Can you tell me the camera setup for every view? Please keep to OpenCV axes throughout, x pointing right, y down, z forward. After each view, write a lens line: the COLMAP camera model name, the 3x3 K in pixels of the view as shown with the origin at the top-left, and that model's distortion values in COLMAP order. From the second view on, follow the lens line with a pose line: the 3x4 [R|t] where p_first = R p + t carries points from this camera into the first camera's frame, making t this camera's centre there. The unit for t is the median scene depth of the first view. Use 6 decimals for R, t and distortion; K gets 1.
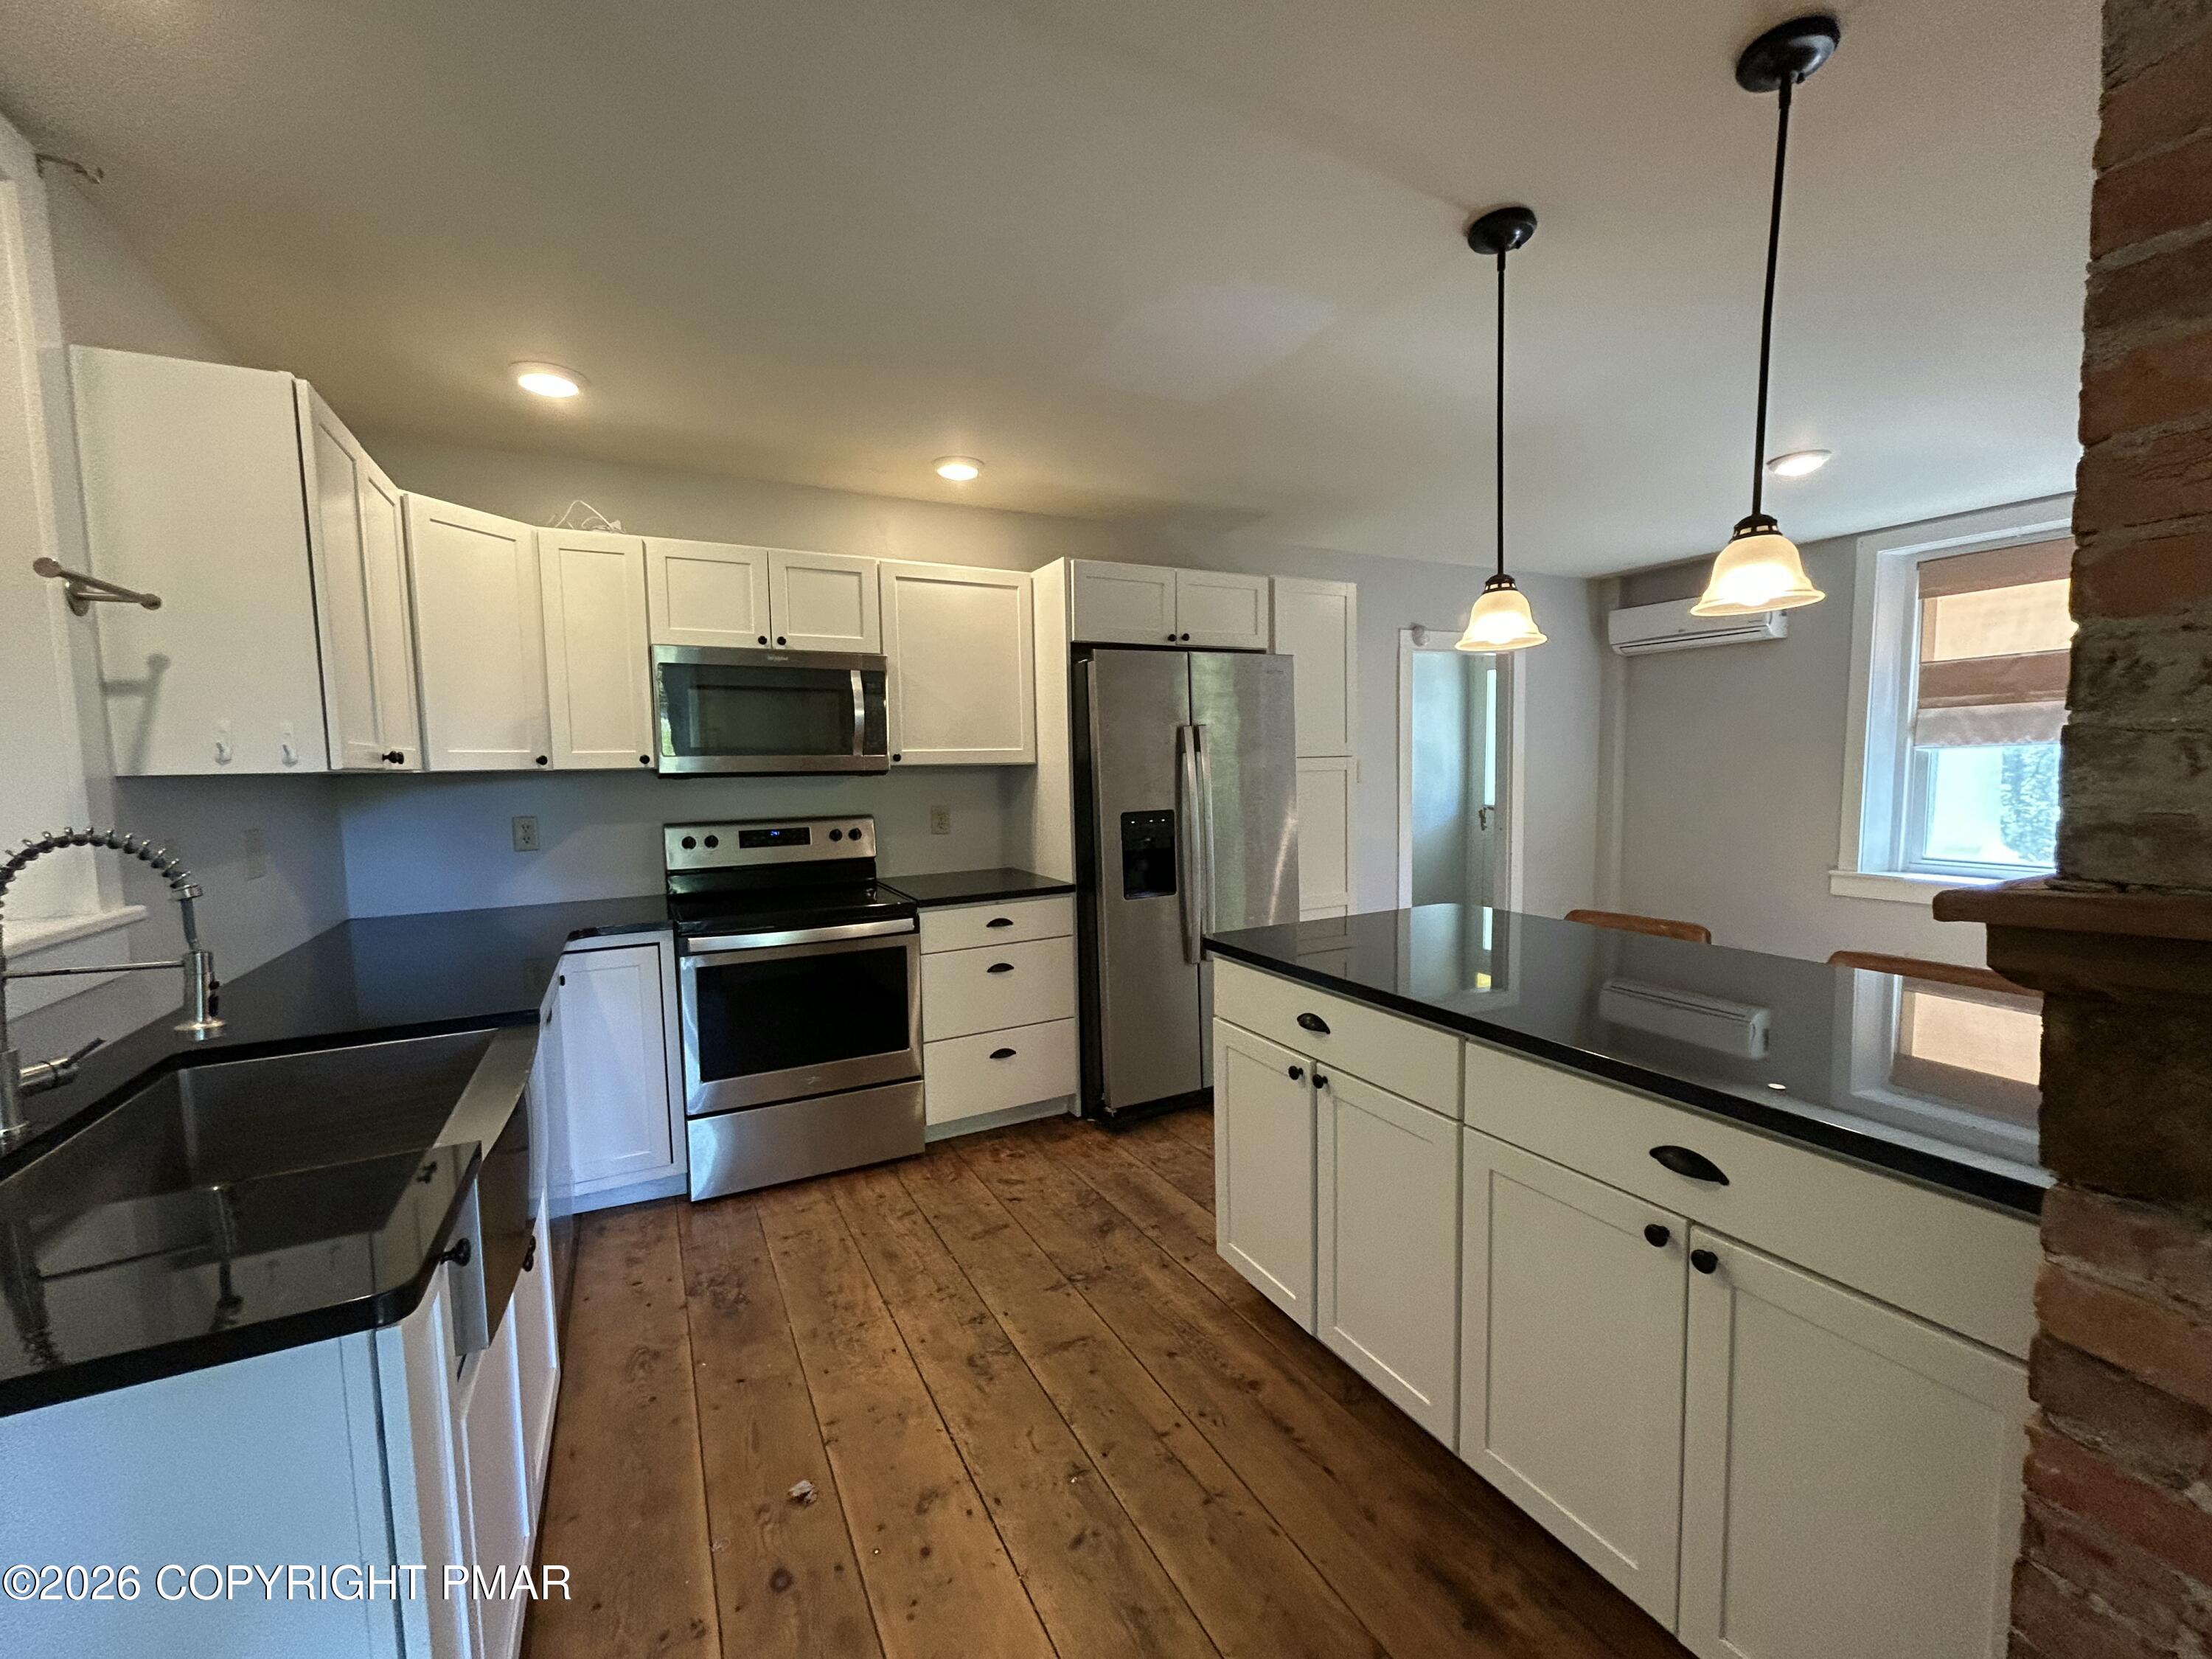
lens RADIAL K [[896.9, 0, 1097.9], [0, 896.9, 829.5], [0, 0, 1]] dist [-0.001834, -0.000178]
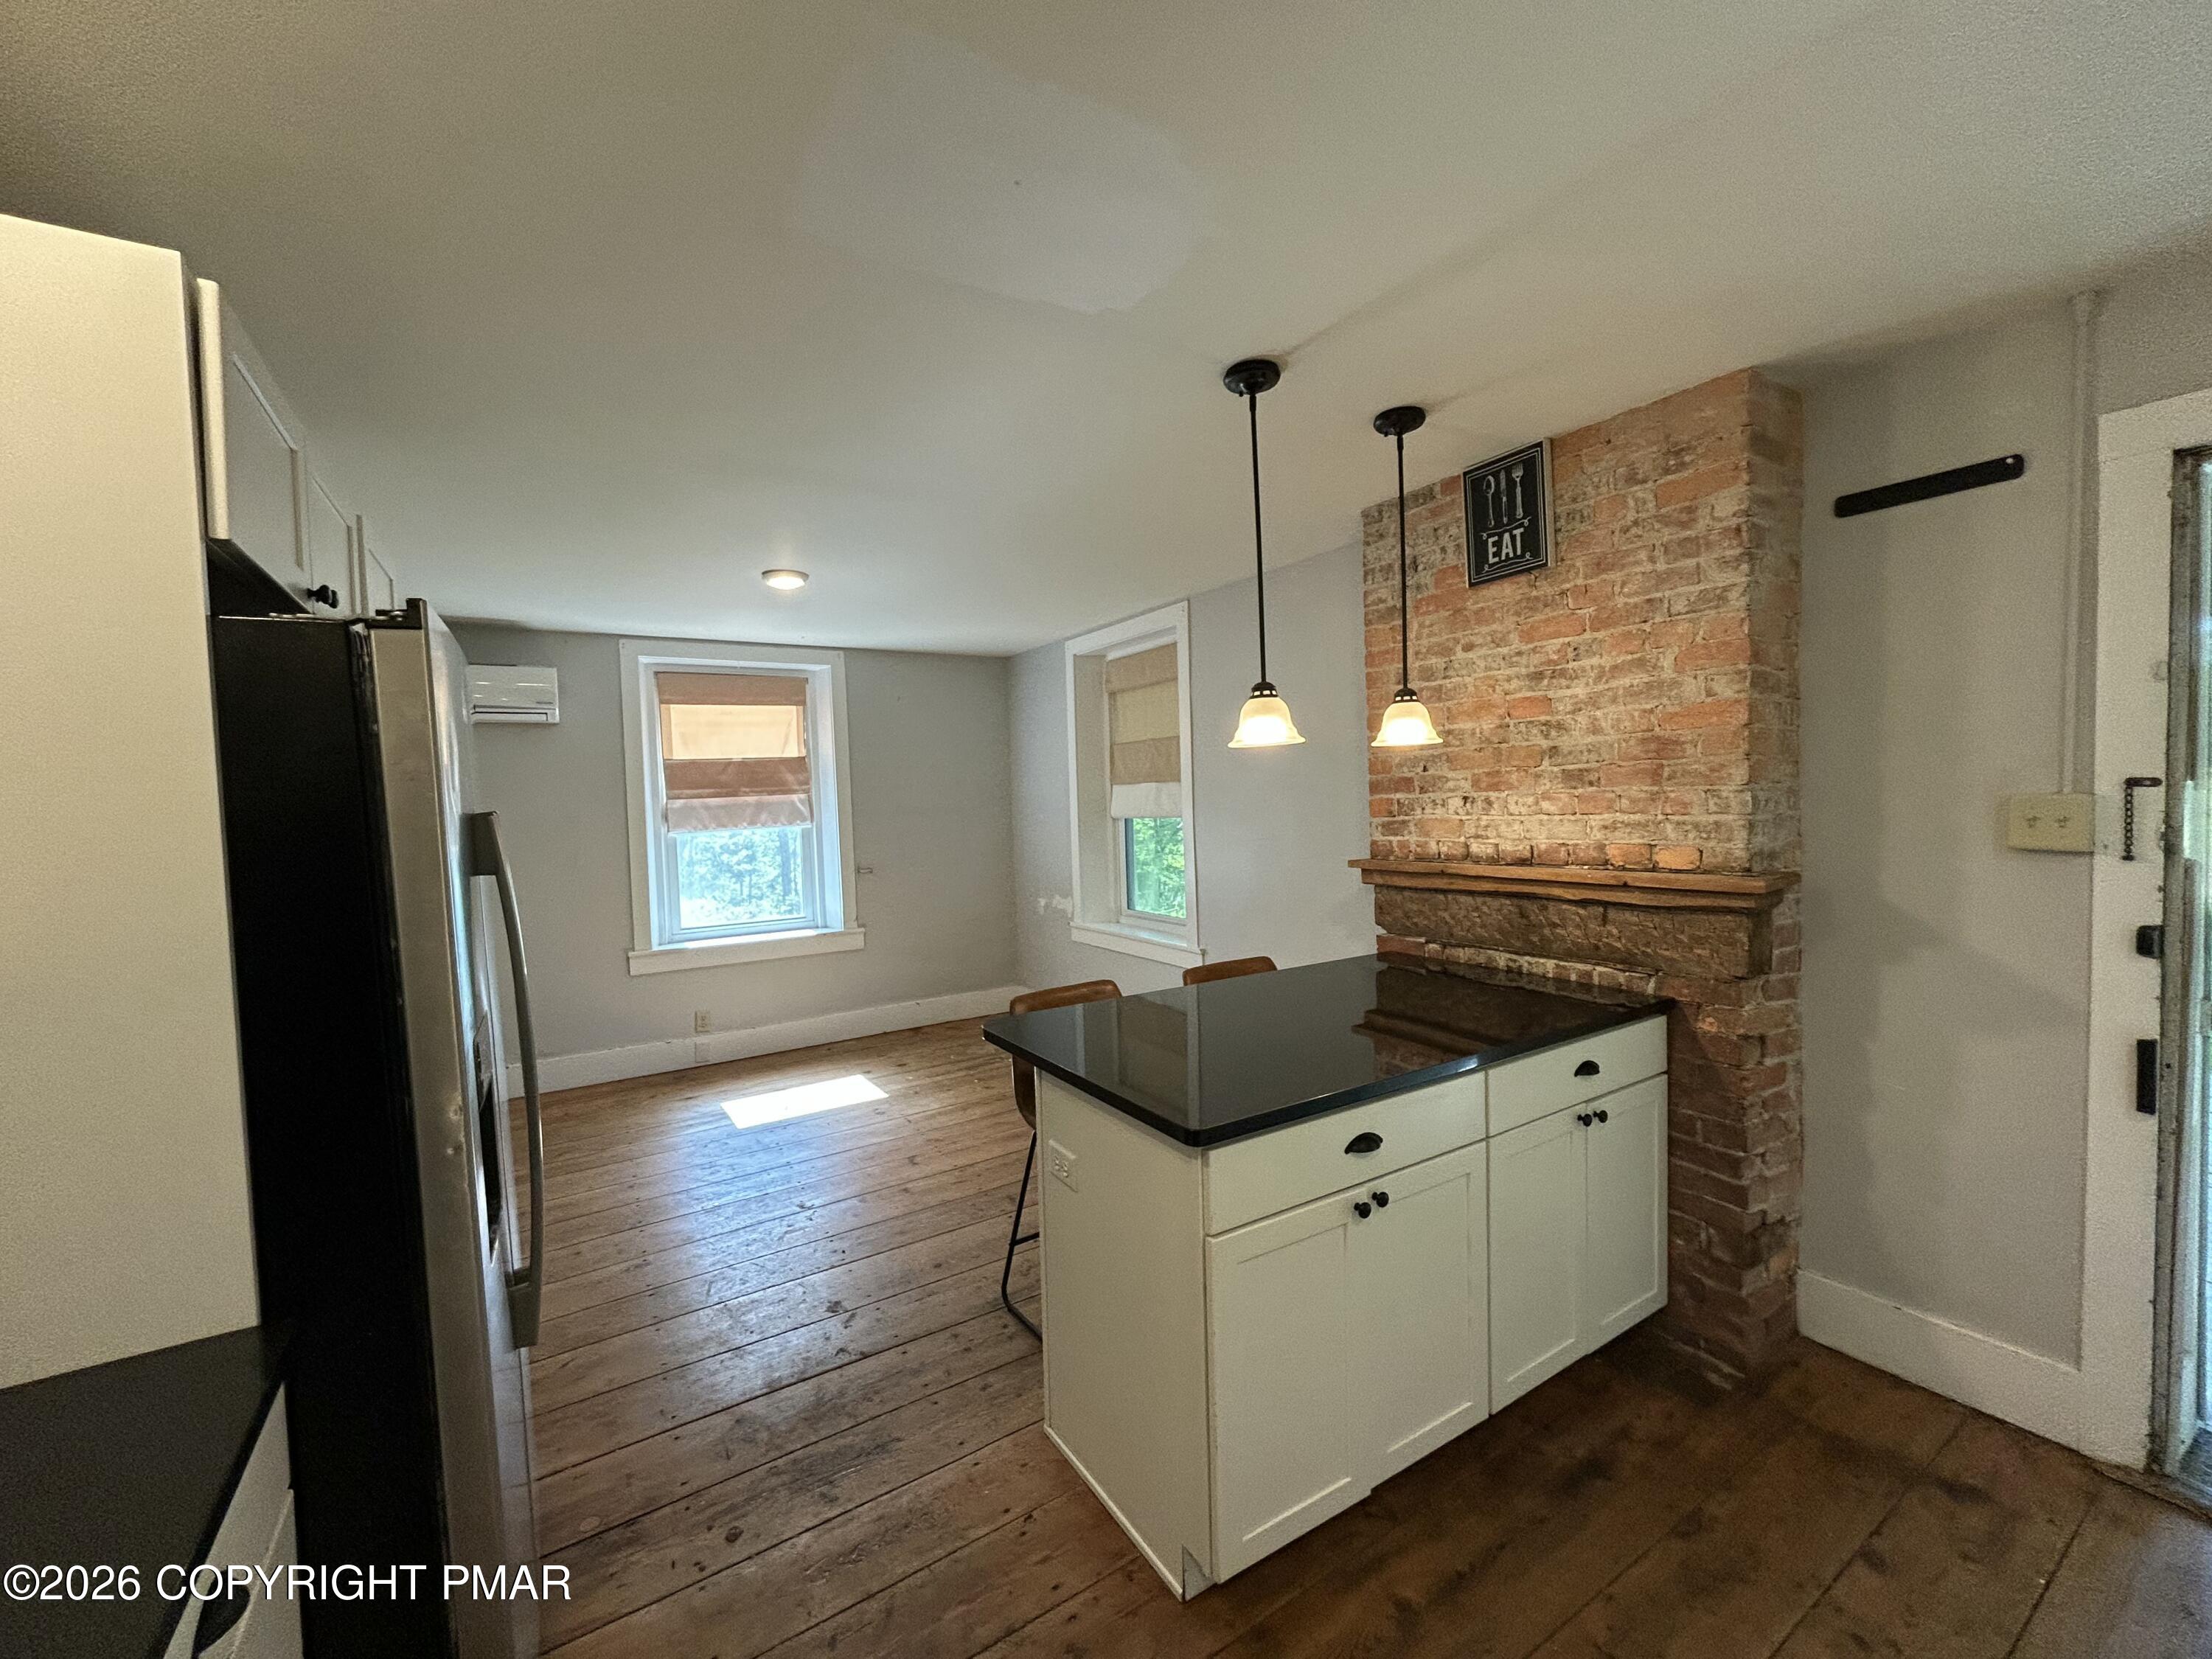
lens RADIAL K [[896.9, 0, 1100.8], [0, 896.9, 830.9], [0, 0, 1]] dist [-0.001834, -0.000178]
pose [[-0.077798, -0.015580, 0.996847, -0.377240], [0.106933, 0.993979, 0.023881, -0.088477], [-0.991218, 0.108454, -0.075664, 0.762781]]
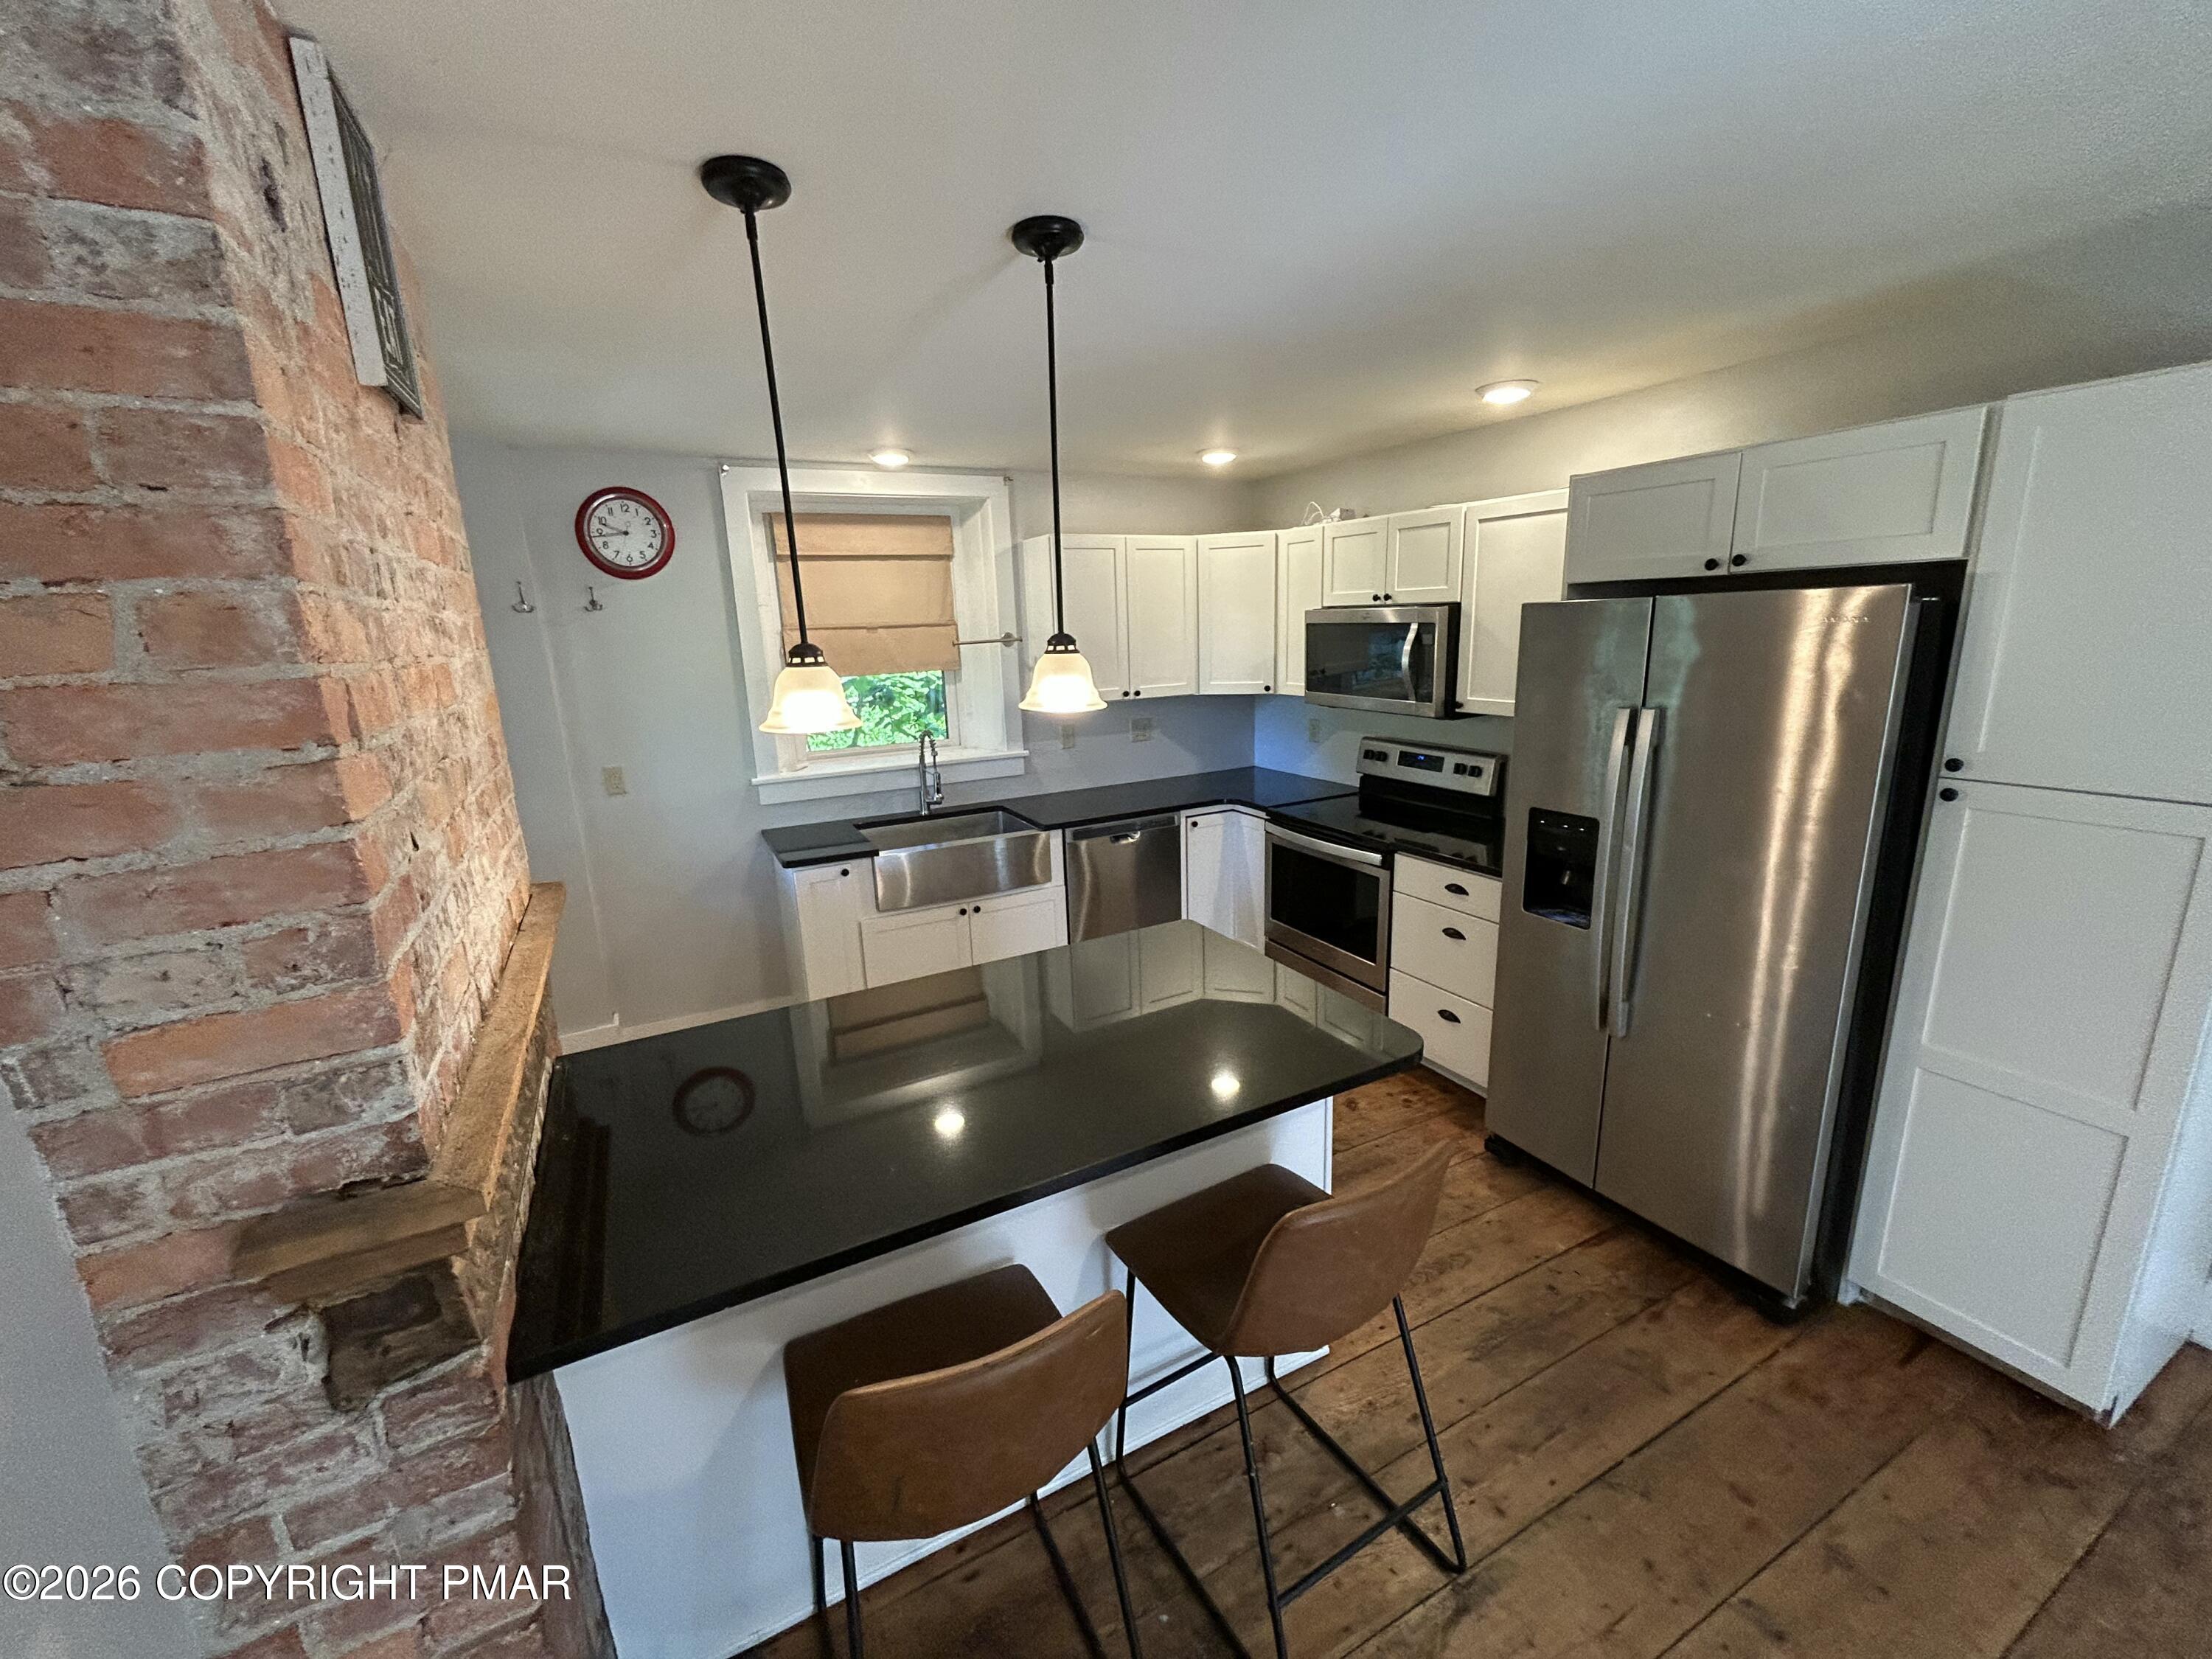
lens RADIAL K [[896.9, 0, 1104.6], [0, 896.9, 830.5], [0, 0, 1]] dist [-0.001834, -0.000178]
pose [[0.007866, 0.251195, -0.967905, 0.825459], [-0.037997, 0.967311, 0.250732, -0.189582], [0.999247, 0.034805, 0.017154, 0.606871]]
